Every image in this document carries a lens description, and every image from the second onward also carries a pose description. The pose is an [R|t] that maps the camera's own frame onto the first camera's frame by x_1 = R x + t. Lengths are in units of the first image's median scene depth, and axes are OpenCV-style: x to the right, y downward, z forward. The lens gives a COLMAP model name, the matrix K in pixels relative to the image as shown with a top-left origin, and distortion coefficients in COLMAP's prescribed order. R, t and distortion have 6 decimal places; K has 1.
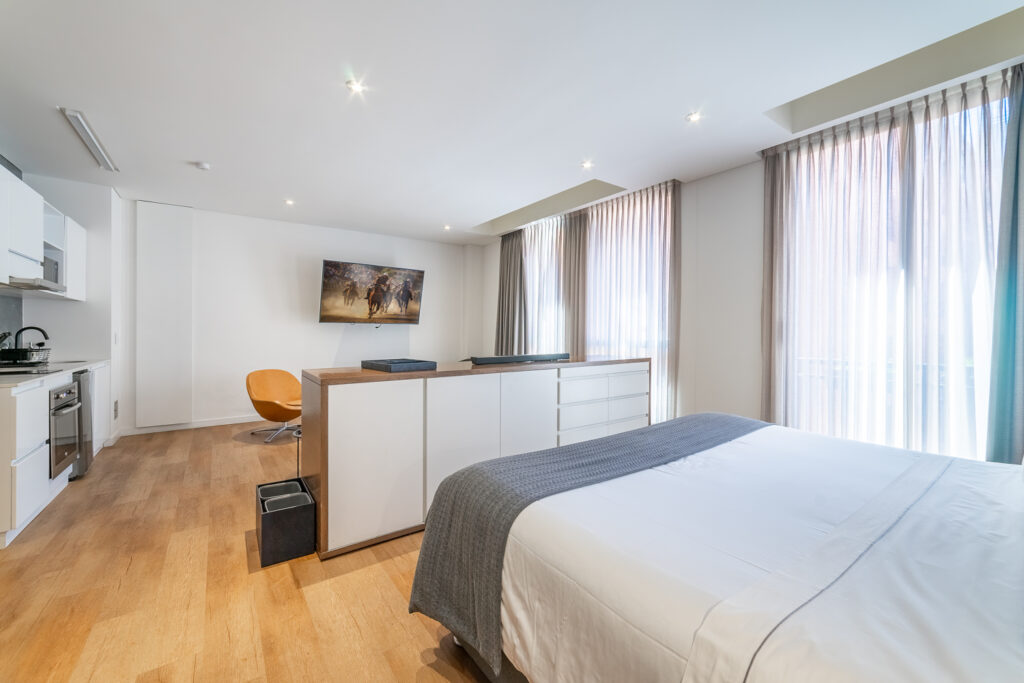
lens RADIAL K [[408.0, 0, 511.1], [0, 408.0, 333.8], [0, 0, 1]] dist [0.000527, 0.000109]
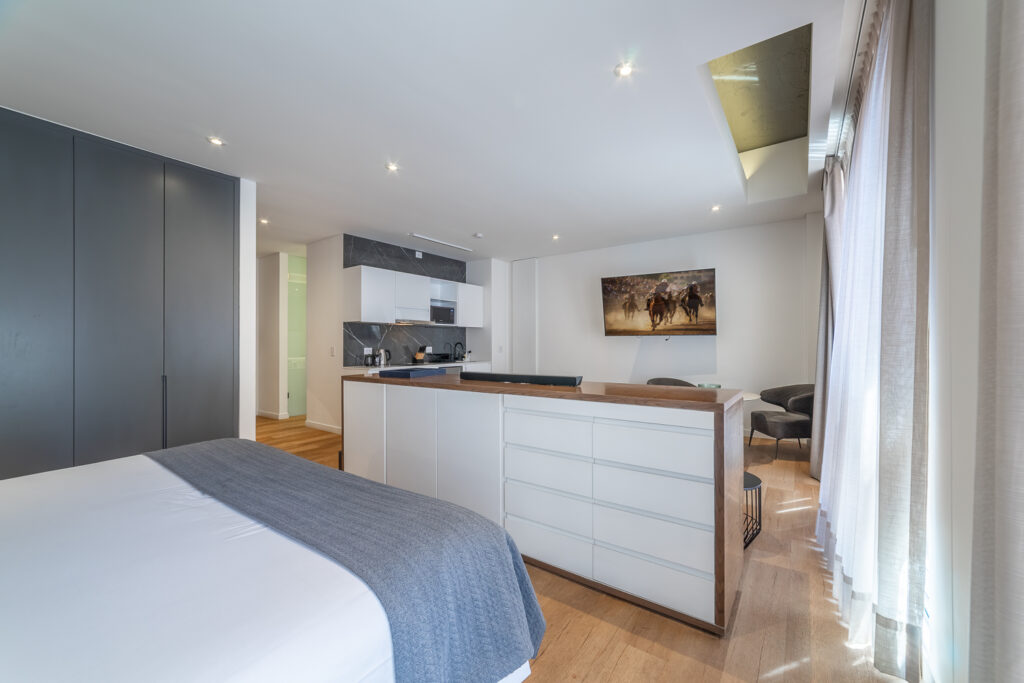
lens RADIAL K [[408.0, 0, 513.0], [0, 408.0, 340.3], [0, 0, 1]] dist [0.000527, 0.000109]
pose [[0.325654, -0.008906, -0.945447, 0.436867], [0.001969, 0.999960, -0.008741, -0.007580], [0.945487, 0.000985, 0.325659, 0.391565]]
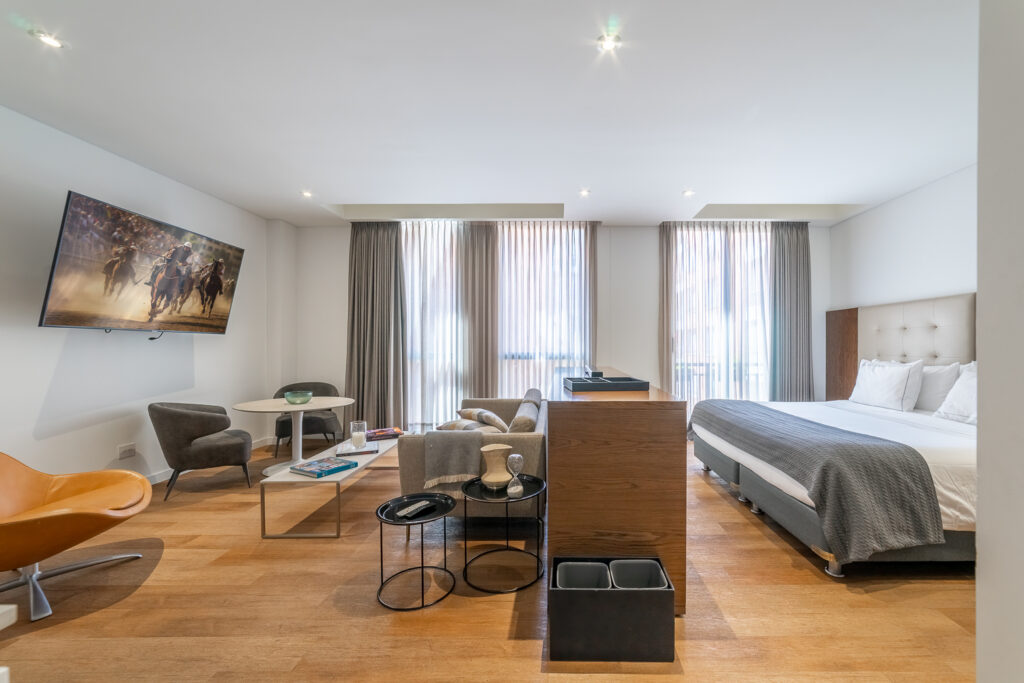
lens RADIAL K [[404.3, 0, 553.5], [0, 404.3, 353.8], [0, 0, 1]] dist [0.002109, -0.000047]
pose [[0.588667, -0.019442, 0.808142, -0.467304], [0.008490, 0.999804, 0.017869, -0.000889], [-0.808331, -0.003658, 0.588717, 0.261773]]
